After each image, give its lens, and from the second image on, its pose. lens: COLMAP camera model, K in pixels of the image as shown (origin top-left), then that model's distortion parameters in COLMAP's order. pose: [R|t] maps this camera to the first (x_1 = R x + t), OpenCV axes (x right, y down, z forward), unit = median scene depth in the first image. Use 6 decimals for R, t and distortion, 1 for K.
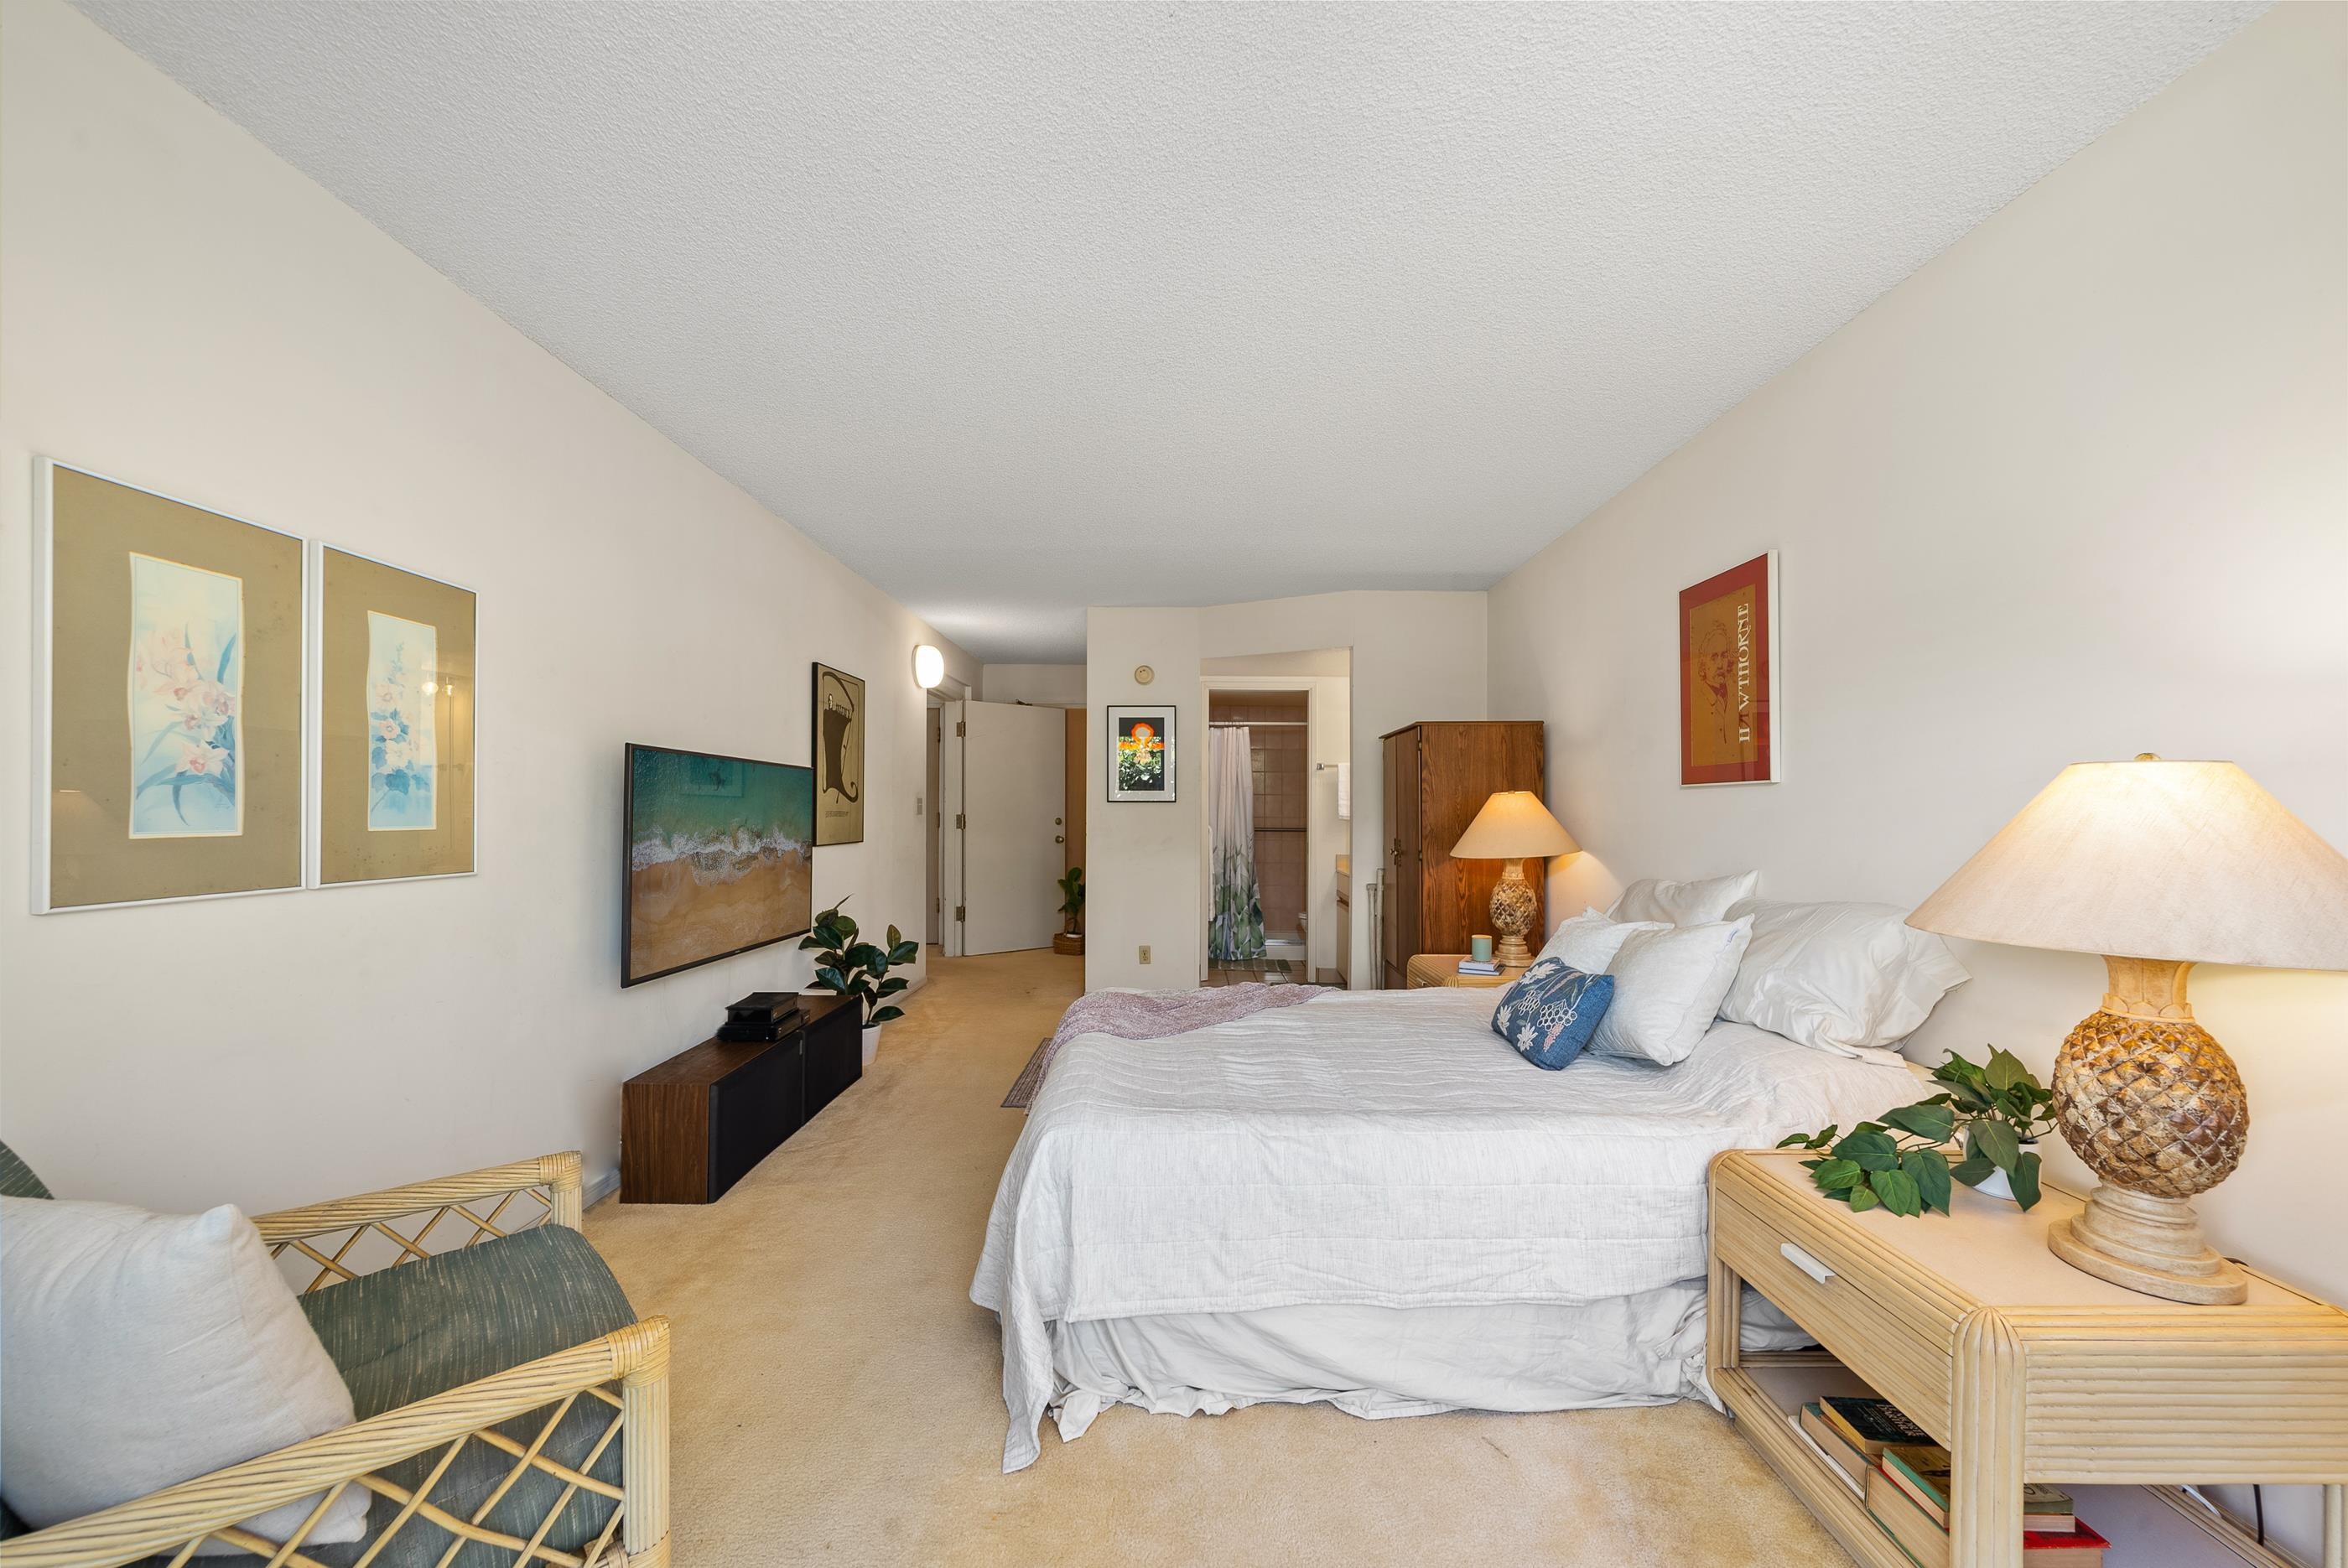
lens RADIAL K [[915.6, 0, 1173.7], [0, 915.6, 823.0], [0, 0, 1]] dist [0.000597, -0.000032]
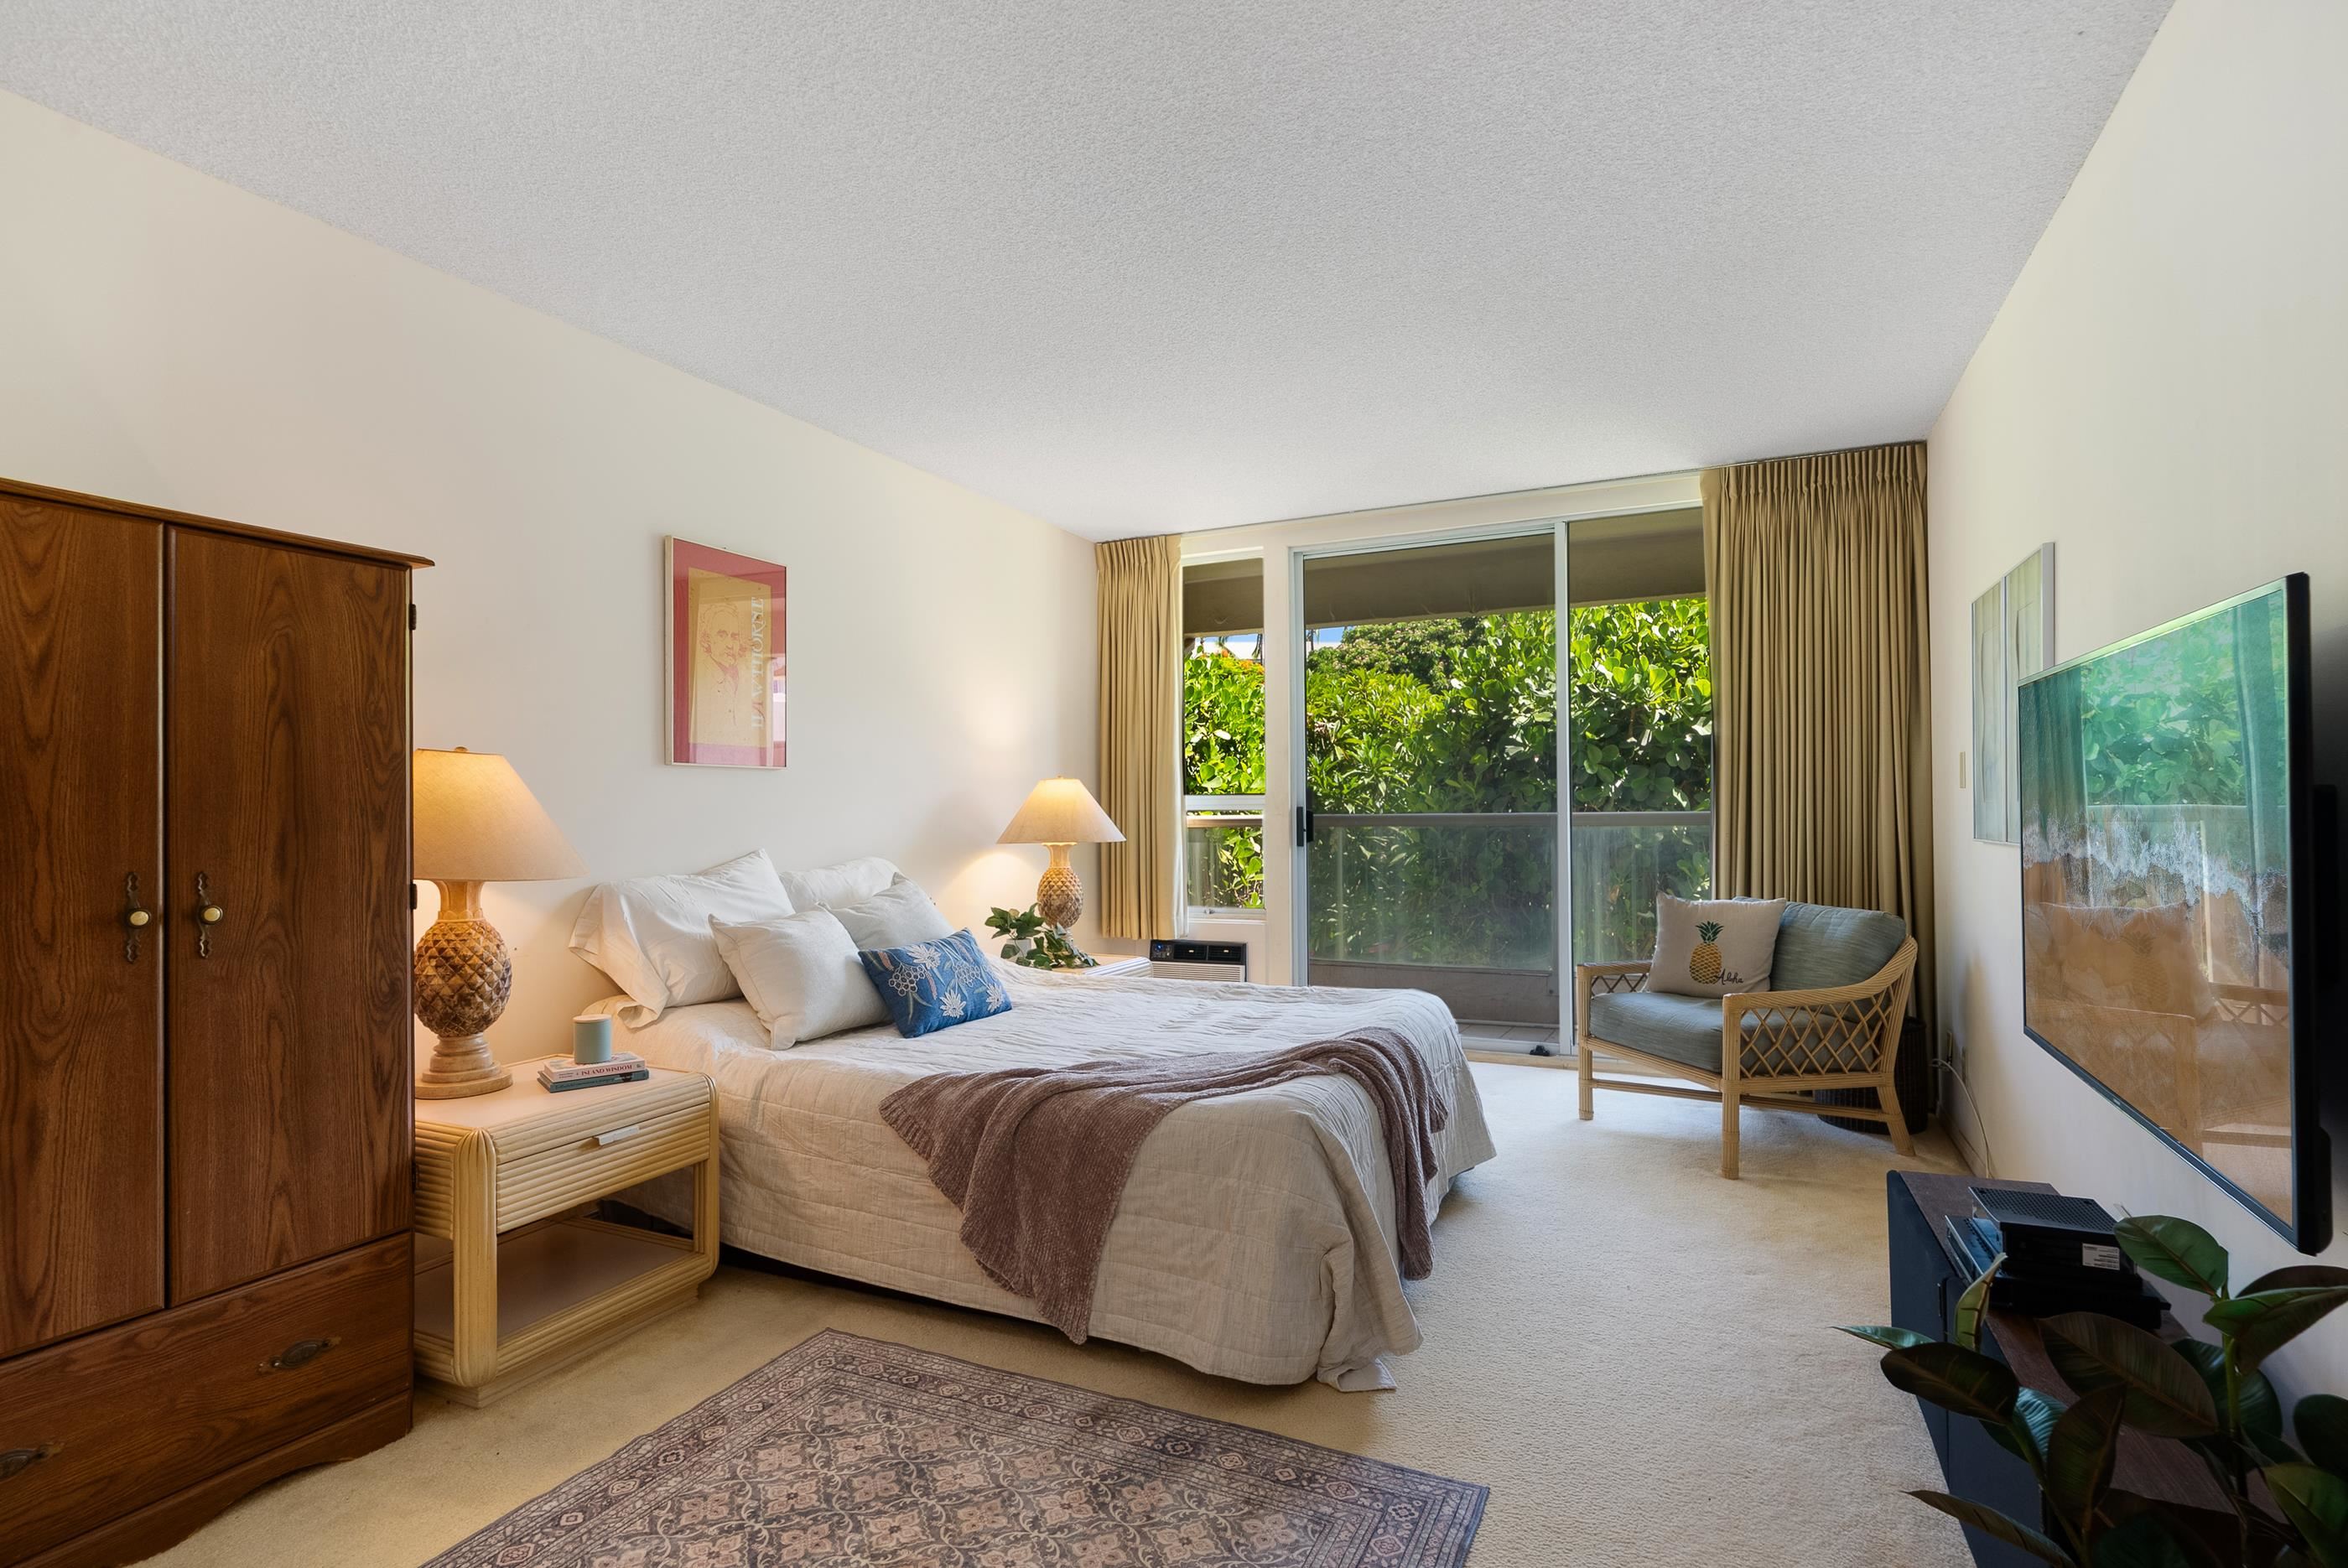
lens RADIAL K [[1119.2, 0, 1126.5], [0, 1119.2, 807.9], [0, 0, 1]] dist [0.001642, -0.000116]
pose [[-0.898194, 0.000219, 0.439599, -0.322022], [0.006833, 0.999886, 0.013462, -0.007336], [-0.439546, 0.015095, -0.898093, 1.853410]]
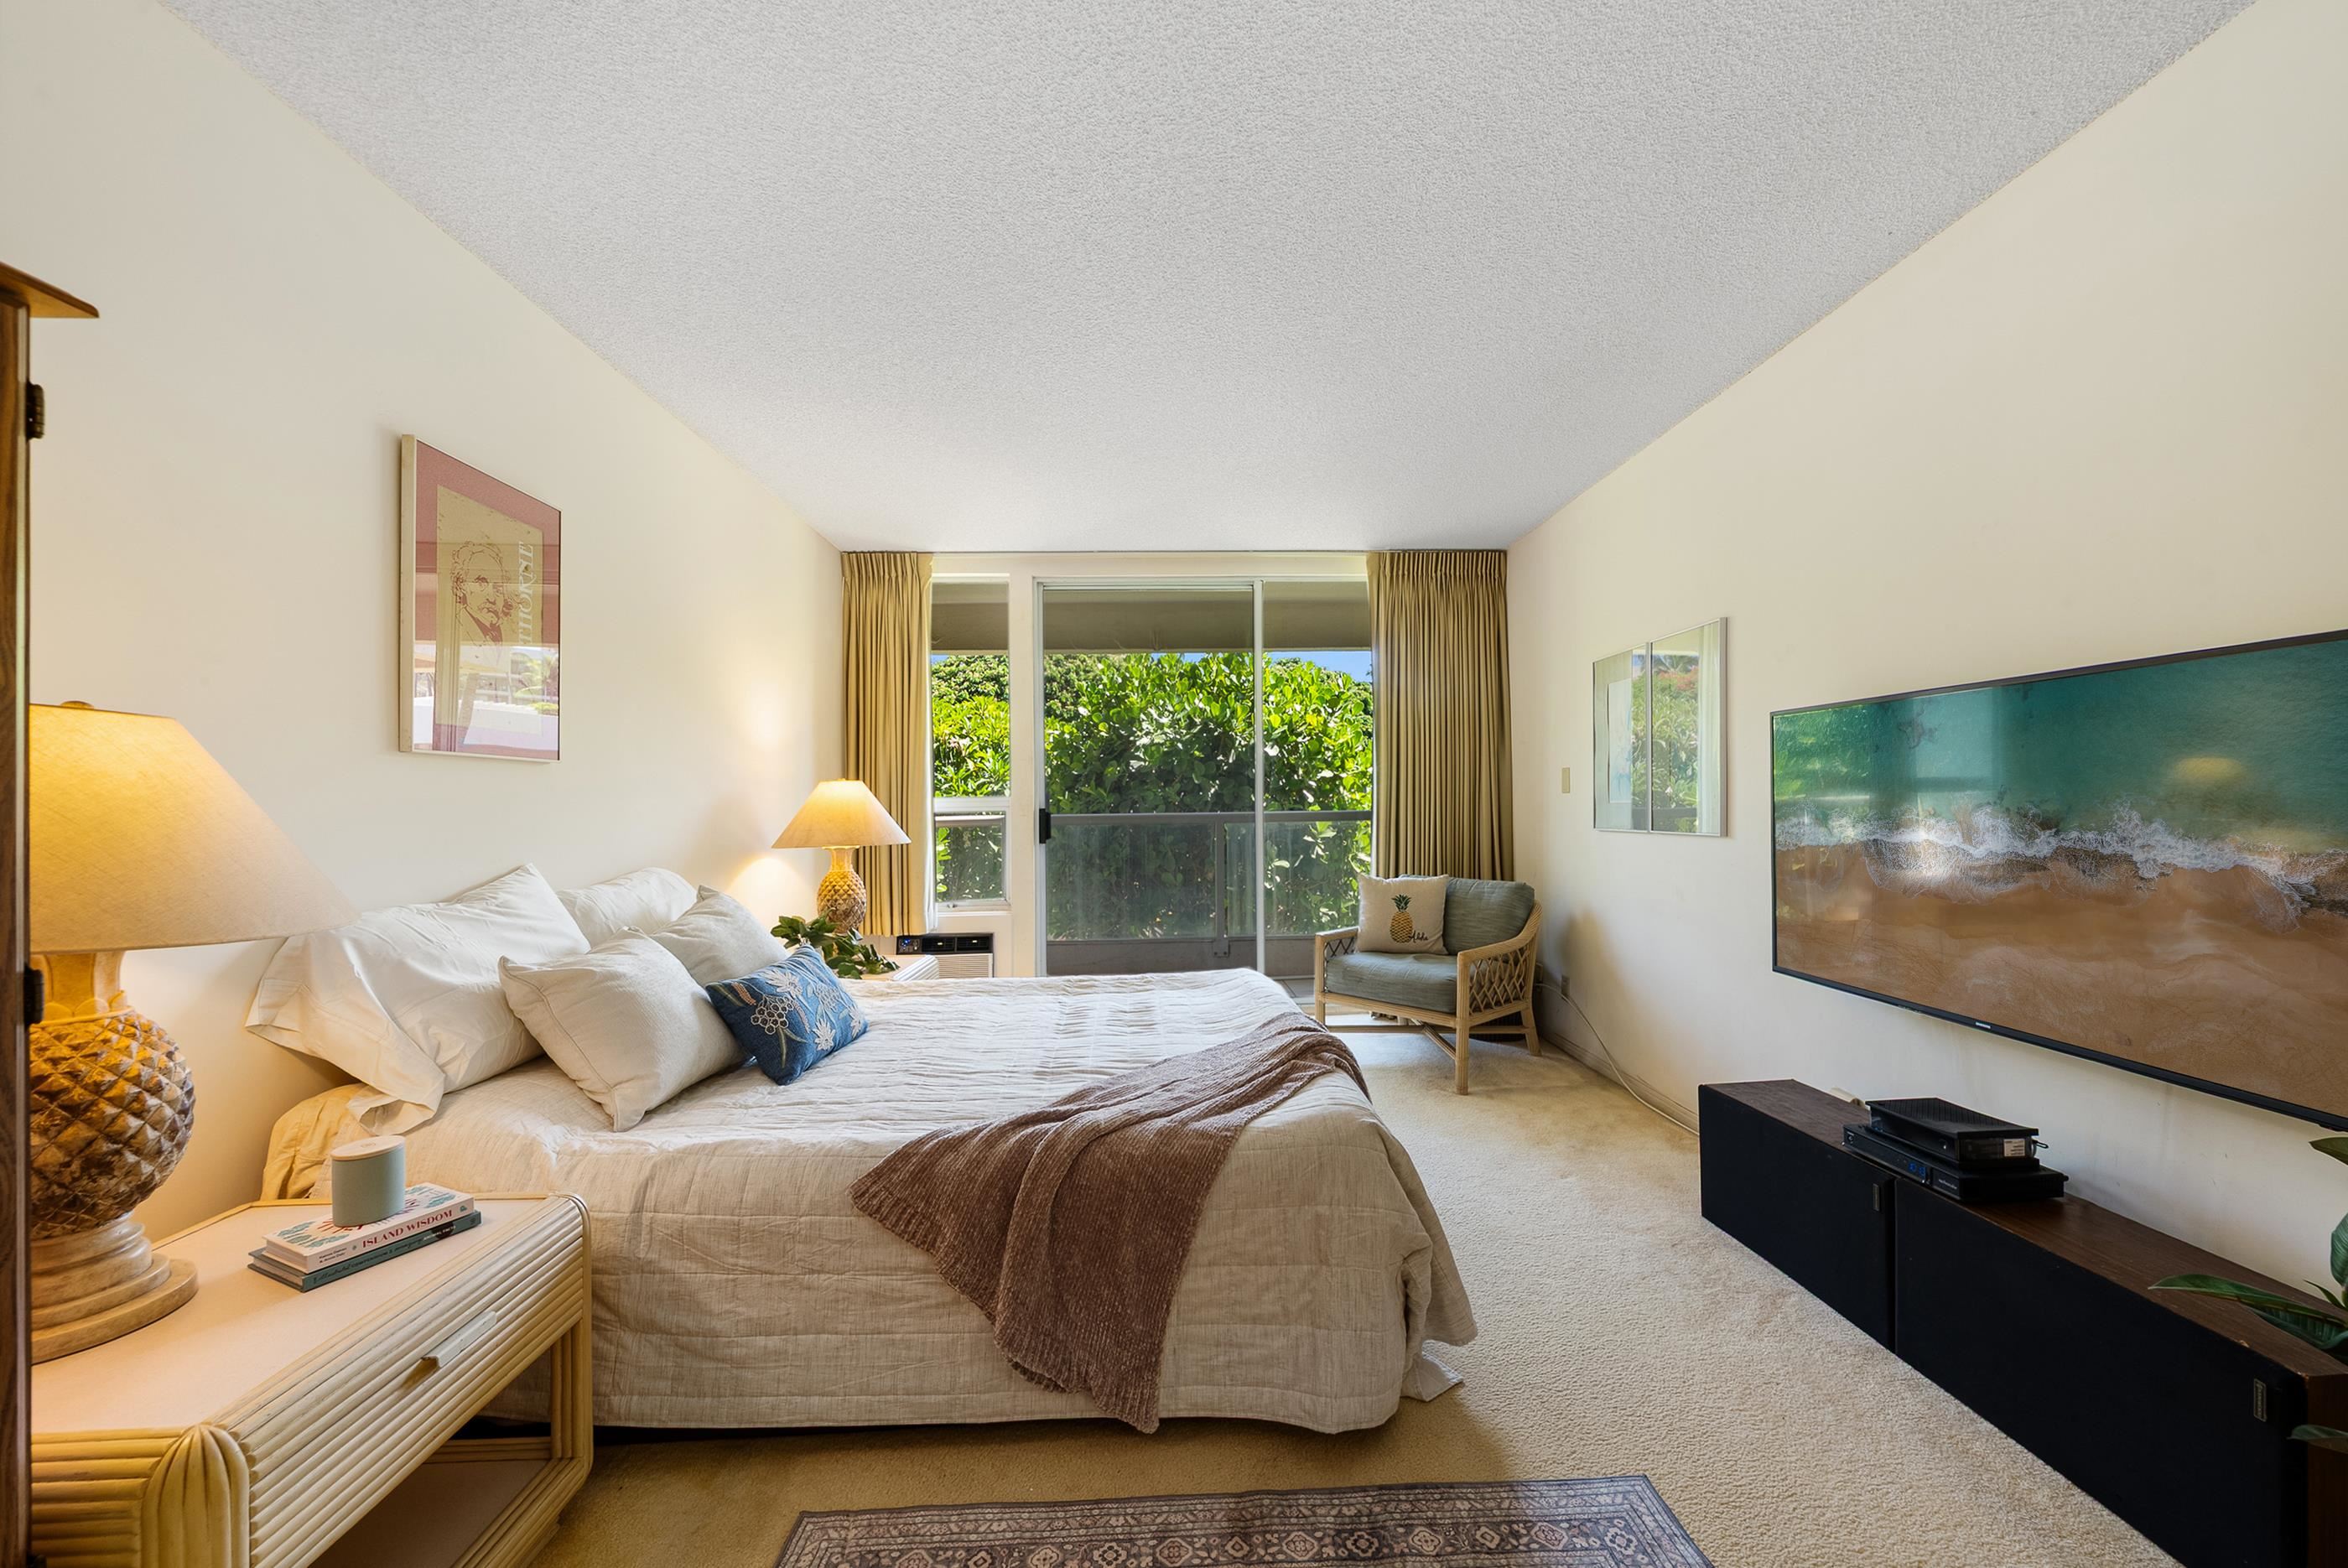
lens RADIAL K [[873.6, 0, 1175.3], [0, 873.6, 805.0], [0, 0, 1]] dist [-0.003460, -0.000075]
pose [[-0.999587, 0.004683, -0.028344, 0.044641], [0.004395, 0.999938, 0.010209, -0.004118], [0.028390, 0.010080, -0.999546, 1.692632]]
